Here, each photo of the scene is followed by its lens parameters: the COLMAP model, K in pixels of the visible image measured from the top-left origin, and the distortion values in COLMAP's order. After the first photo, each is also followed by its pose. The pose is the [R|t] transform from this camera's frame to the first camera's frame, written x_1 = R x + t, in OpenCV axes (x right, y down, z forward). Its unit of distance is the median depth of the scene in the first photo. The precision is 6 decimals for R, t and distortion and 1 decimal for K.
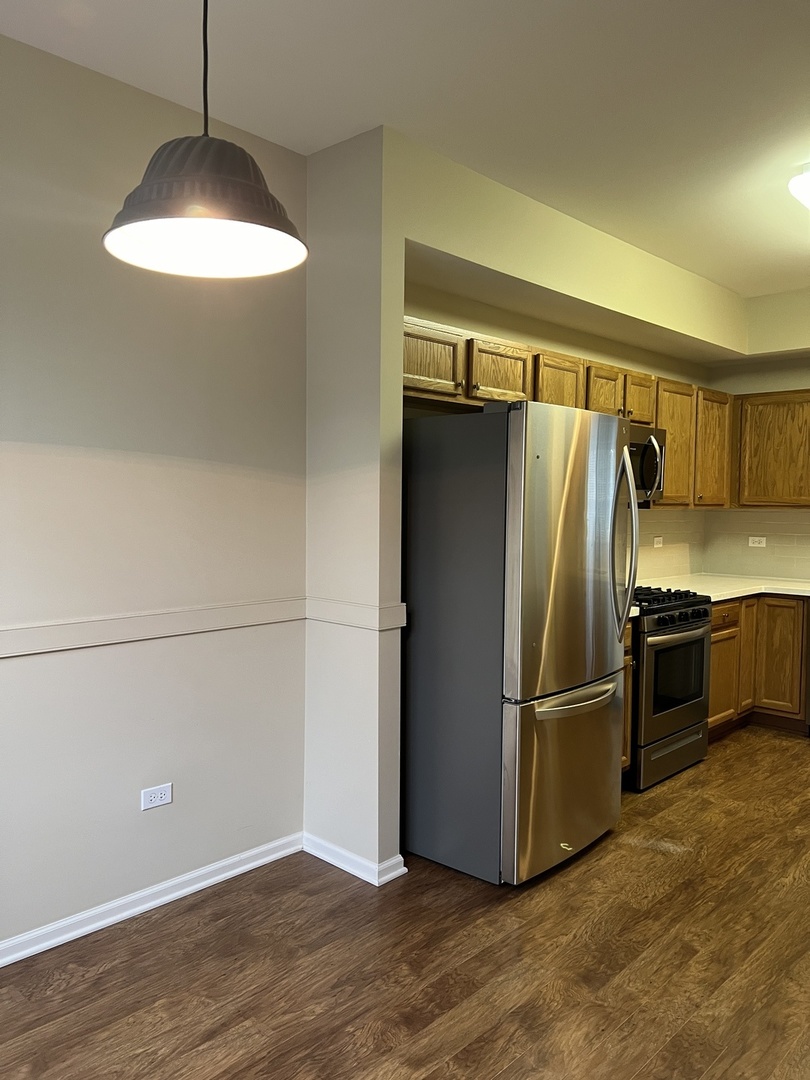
lens RADIAL K [[808.0, 0, 405.0], [0, 808.0, 540.0], [0, 0, 1]] dist [0.061860, -0.073317]
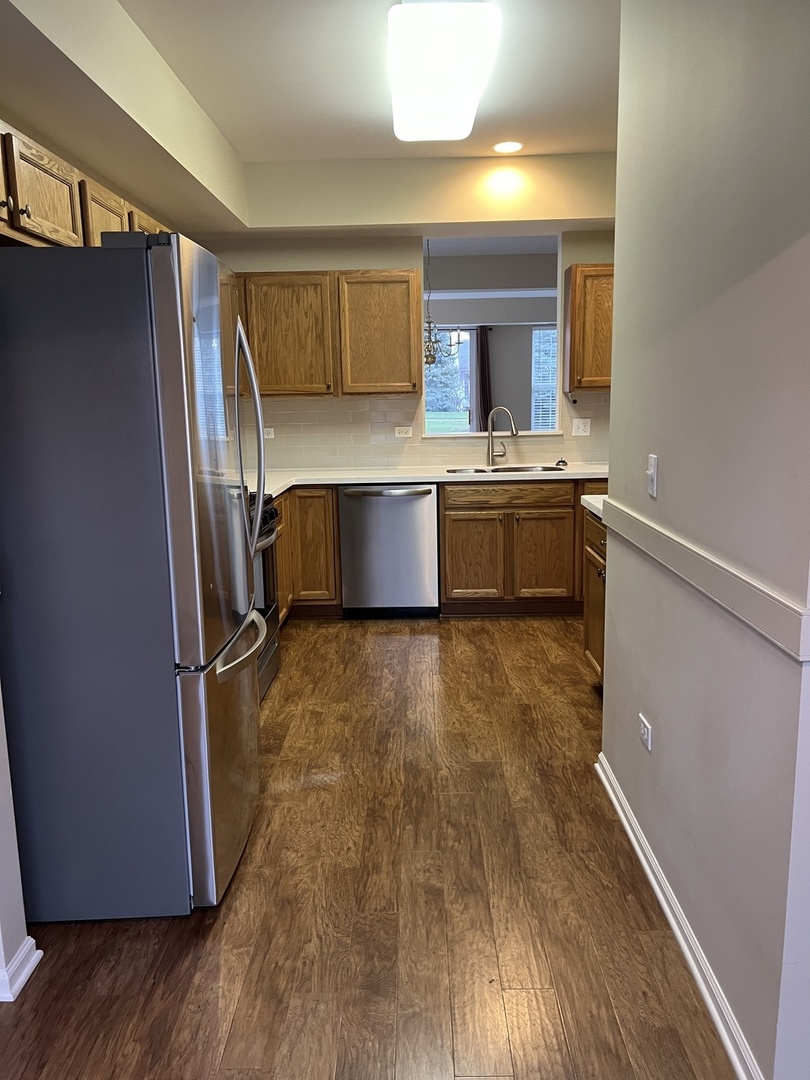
lens RADIAL K [[799.1, 0, 408.4], [0, 799.1, 533.9], [0, 0, 1]] dist [0.033988, -0.045379]
pose [[0.734074, -0.142835, 0.663878, -0.130200], [0.062209, 0.987663, 0.143711, -0.007837], [-0.676214, -0.064195, 0.733903, 0.263704]]
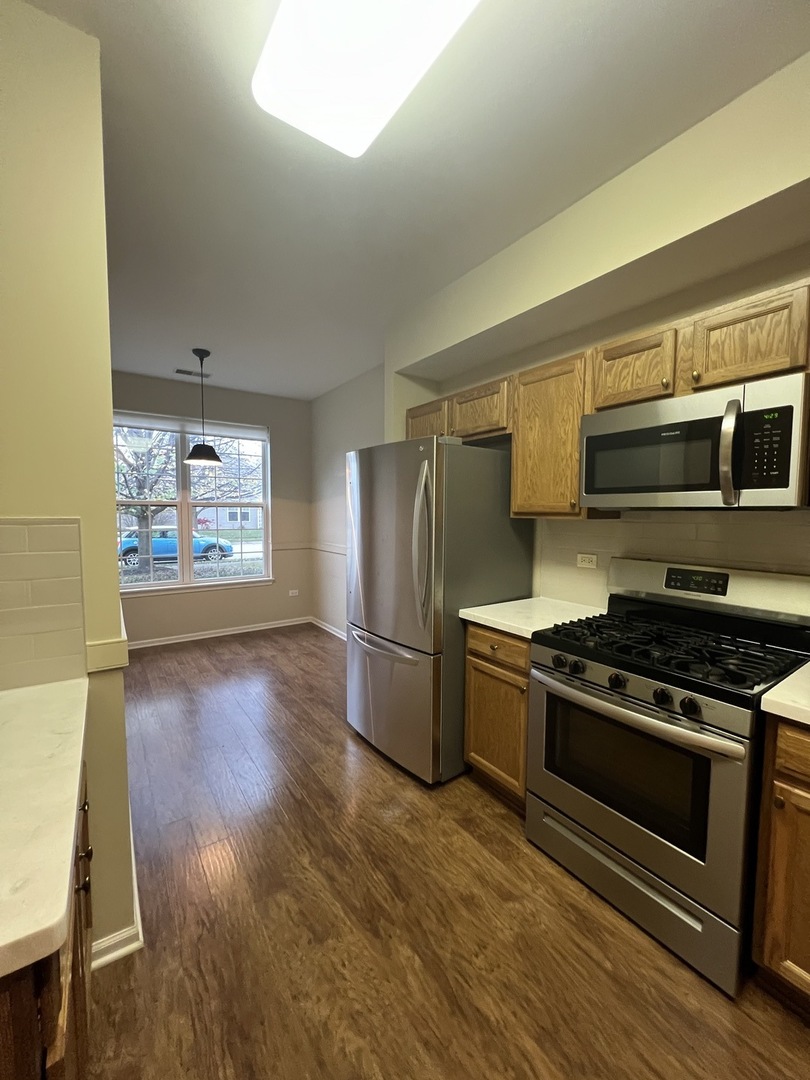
lens RADIAL K [[431.2, 0, 407.7], [0, 431.2, 539.2], [0, 0, 1]] dist [-0.002367, 0.000534]
pose [[-0.194953, 0.050015, -0.979537, 0.757767], [-0.059476, 0.996258, 0.062706, -0.035751], [0.979008, 0.070484, -0.191249, 0.944460]]
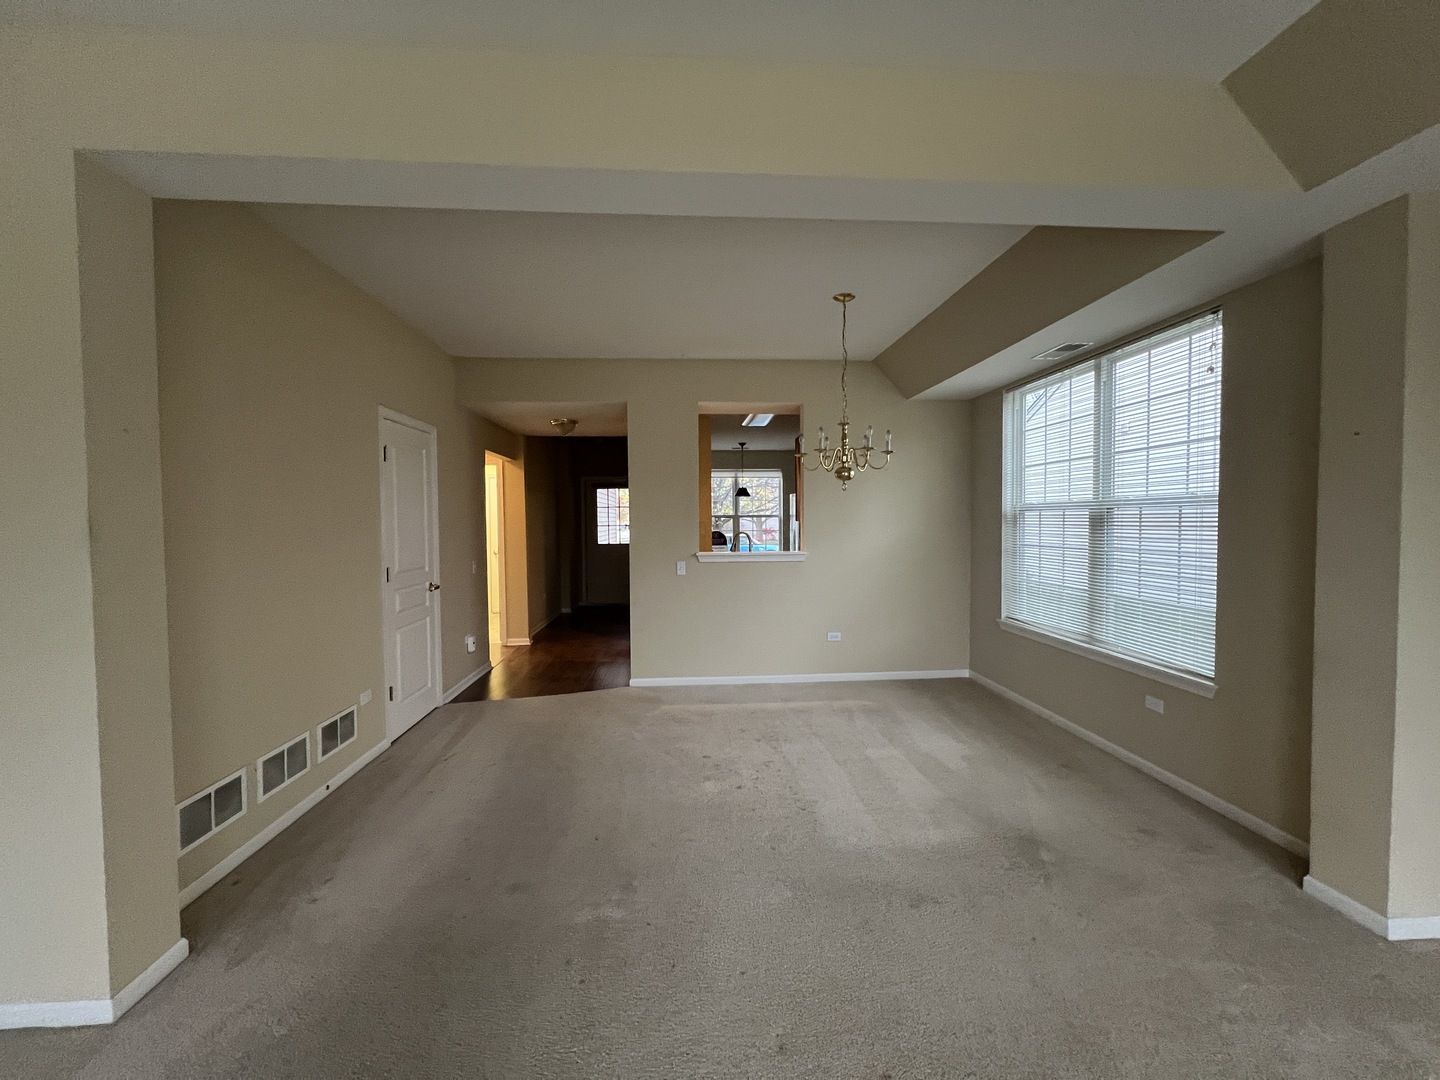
lens RADIAL K [[574.9, 0, 720.0], [0, 574.9, 540.0], [0, 0, 1]] dist [-0.002367, 0.000534]
pose [[-0.677029, 0.017096, -0.735758, 1.875960], [-0.039111, 0.997482, 0.059167, -0.070328], [0.734917, 0.068833, -0.674655, 1.989482]]
